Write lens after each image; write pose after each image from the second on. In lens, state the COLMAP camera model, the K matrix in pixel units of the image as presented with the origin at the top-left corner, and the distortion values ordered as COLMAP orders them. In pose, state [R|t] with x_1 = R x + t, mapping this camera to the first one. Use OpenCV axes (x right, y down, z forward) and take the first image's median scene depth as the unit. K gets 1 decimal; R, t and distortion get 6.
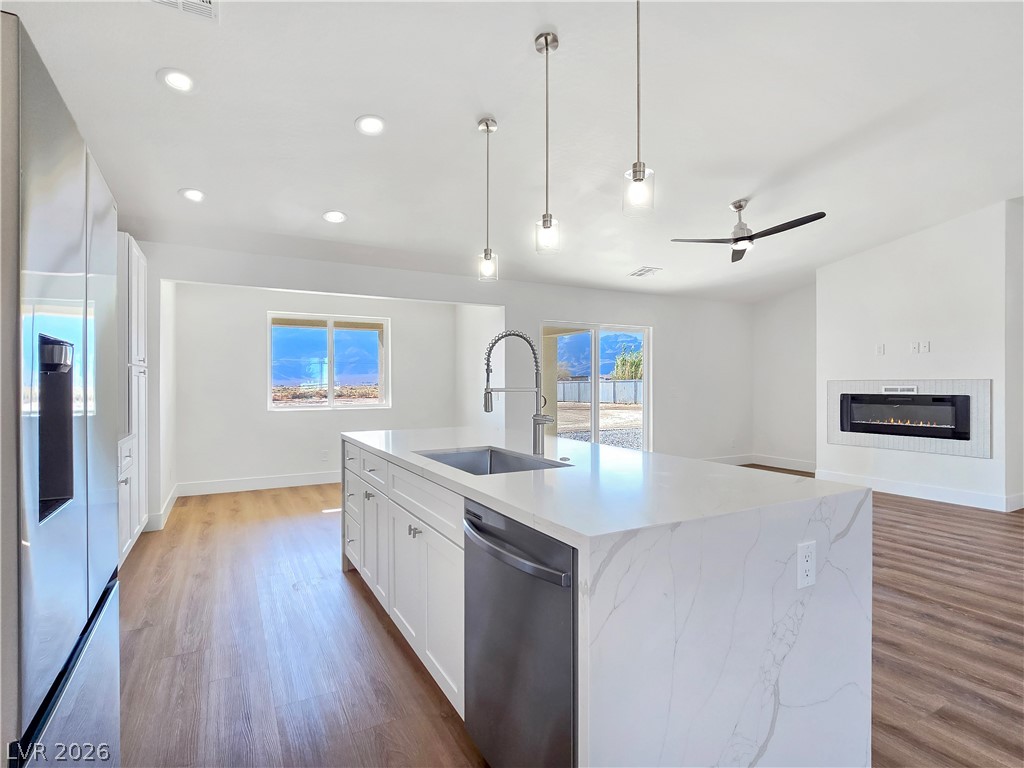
lens RADIAL K [[530.7, 0, 514.0], [0, 530.7, 391.8], [0, 0, 1]] dist [0.000412, -0.000050]
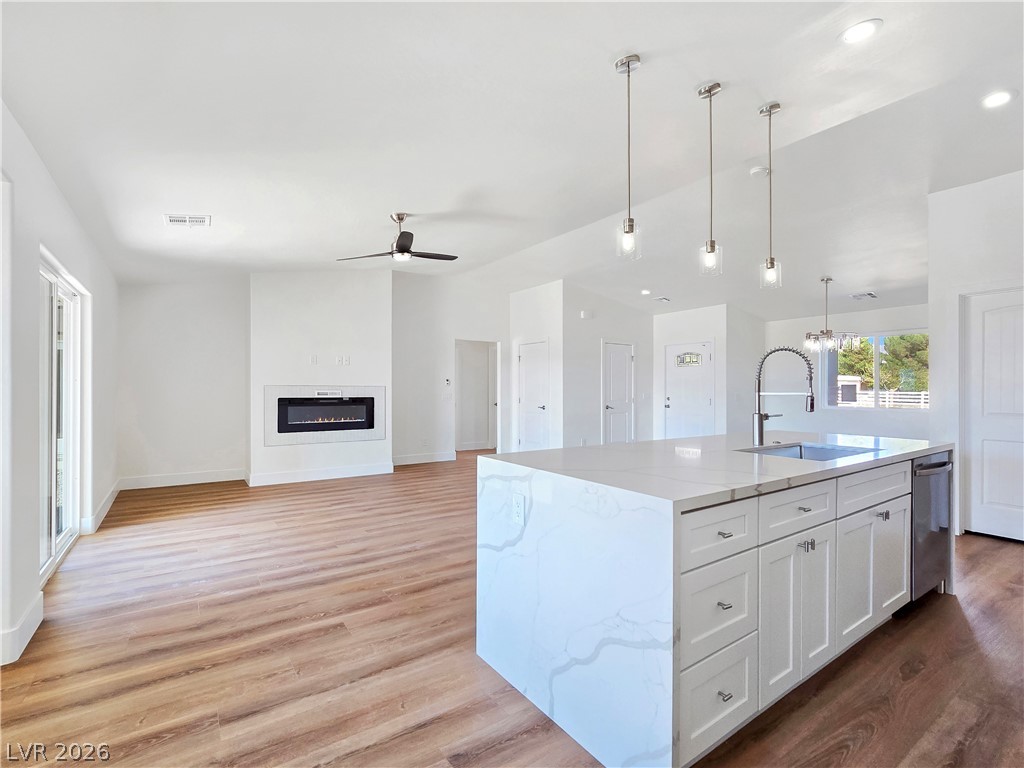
lens RADIAL K [[479.3, 0, 510.1], [0, 479.3, 386.8], [0, 0, 1]] dist [-0.002047, 0.000208]
pose [[-0.098927, 0.007629, 0.995065, -0.463130], [0.009811, 0.999929, -0.006691, -0.008985], [-0.995046, 0.009100, -0.098995, 0.751290]]
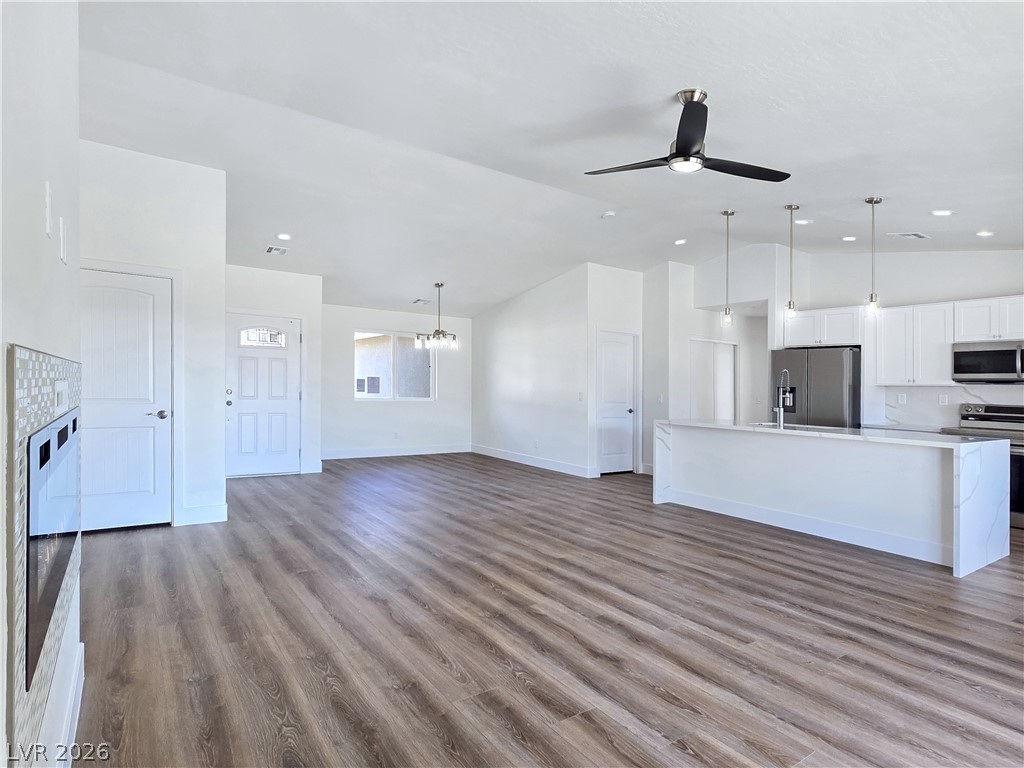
lens RADIAL K [[554.0, 0, 510.2], [0, 554.0, 431.0], [0, 0, 1]] dist [-0.004507, -0.001280]
pose [[-0.995370, -0.016290, -0.094722, 0.596114], [-0.025051, 0.995439, 0.092051, -0.017755], [0.092791, 0.093998, -0.991239, 1.369296]]
